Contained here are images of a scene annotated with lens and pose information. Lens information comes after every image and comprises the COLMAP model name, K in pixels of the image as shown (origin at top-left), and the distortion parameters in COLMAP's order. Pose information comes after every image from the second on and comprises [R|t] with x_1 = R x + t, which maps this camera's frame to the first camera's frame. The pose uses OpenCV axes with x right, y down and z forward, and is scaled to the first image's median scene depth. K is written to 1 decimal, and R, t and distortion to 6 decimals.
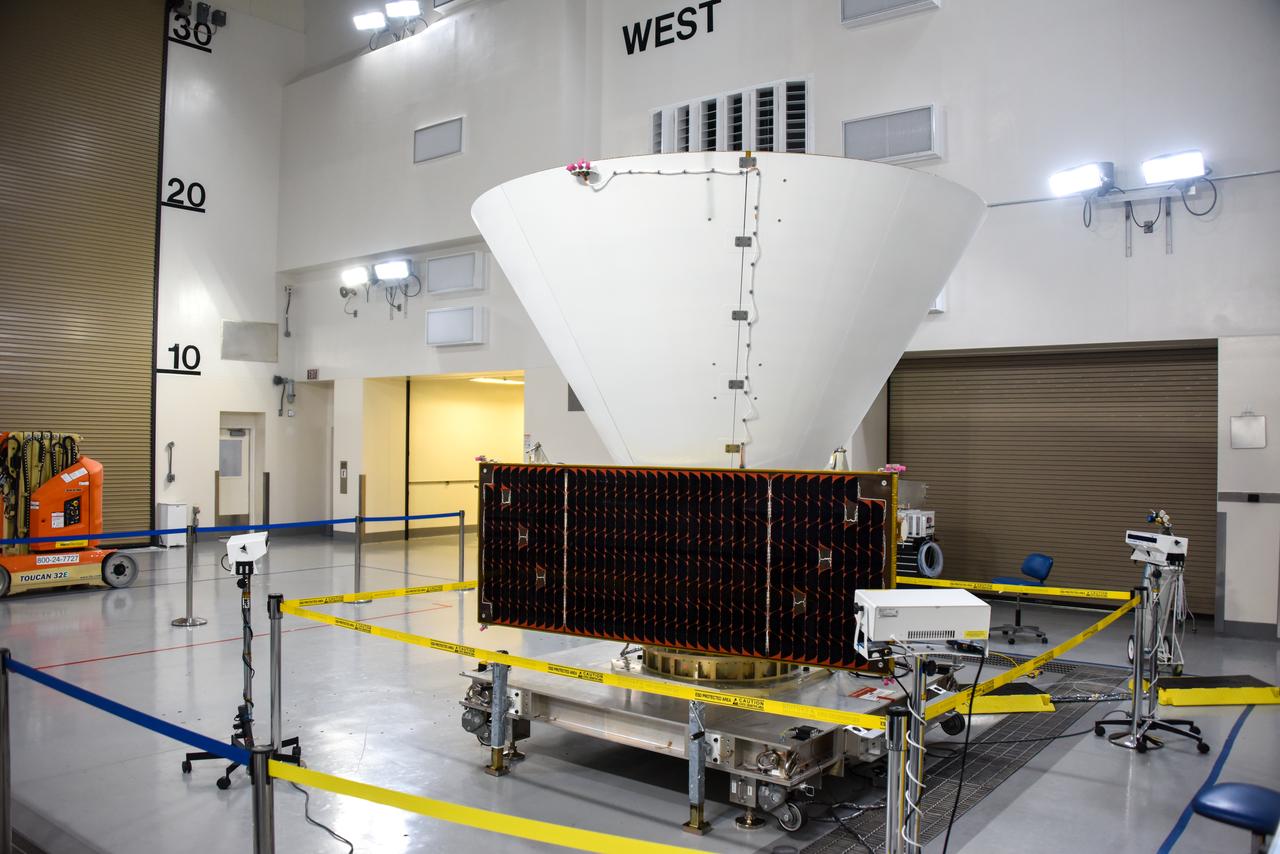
lens RADIAL K [[1021.2, 0, 645.7], [0, 1021.2, 441.9], [0, 0, 1]] dist [-0.164955, 0.100100]
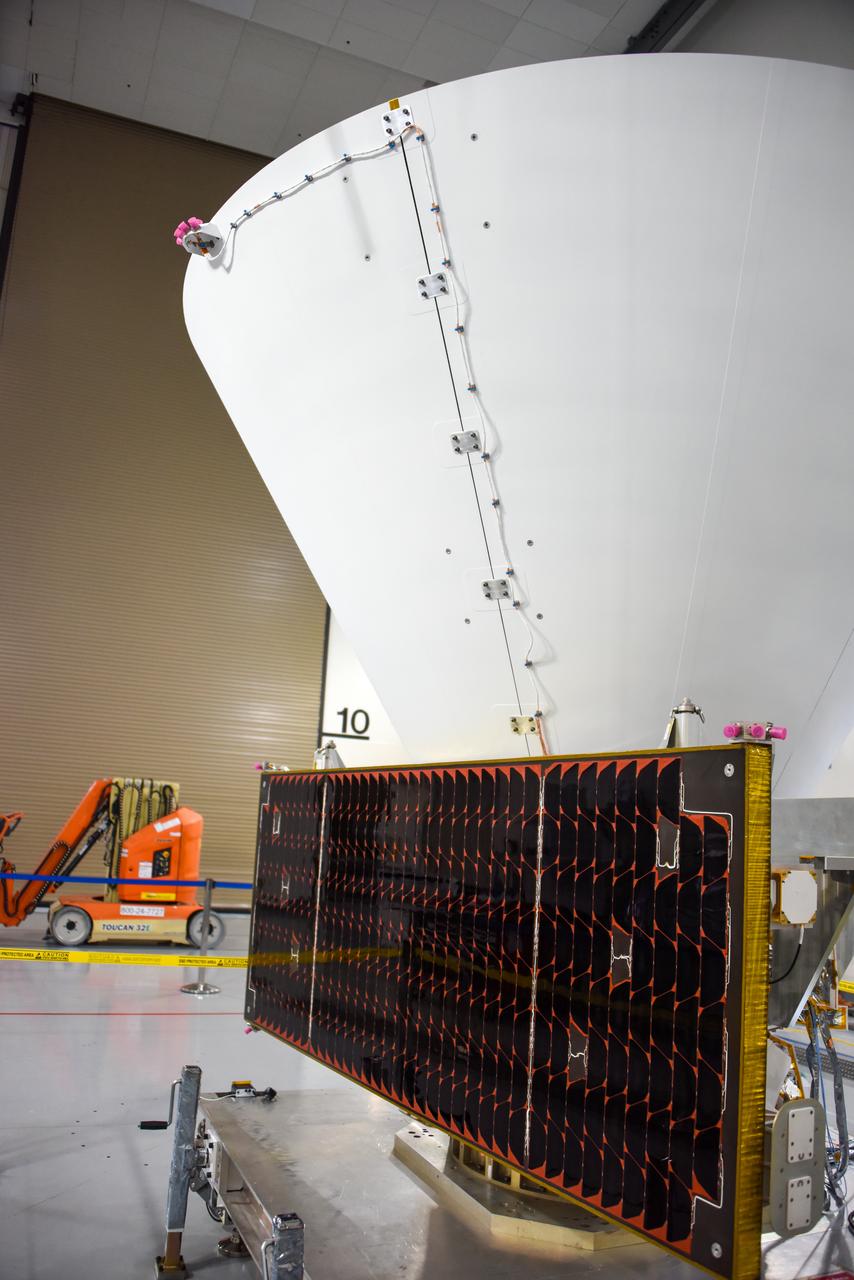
lens RADIAL K [[1021.2, 0, 427.0], [0, 1021.2, 640.0], [0, 0, 1]] dist [-0.164955, 0.100100]
pose [[0.882201, -0.051615, -0.468036, 0.121404], [-0.038886, 0.982593, -0.181658, 0.025393], [0.469265, 0.178459, 0.864837, 0.228123]]
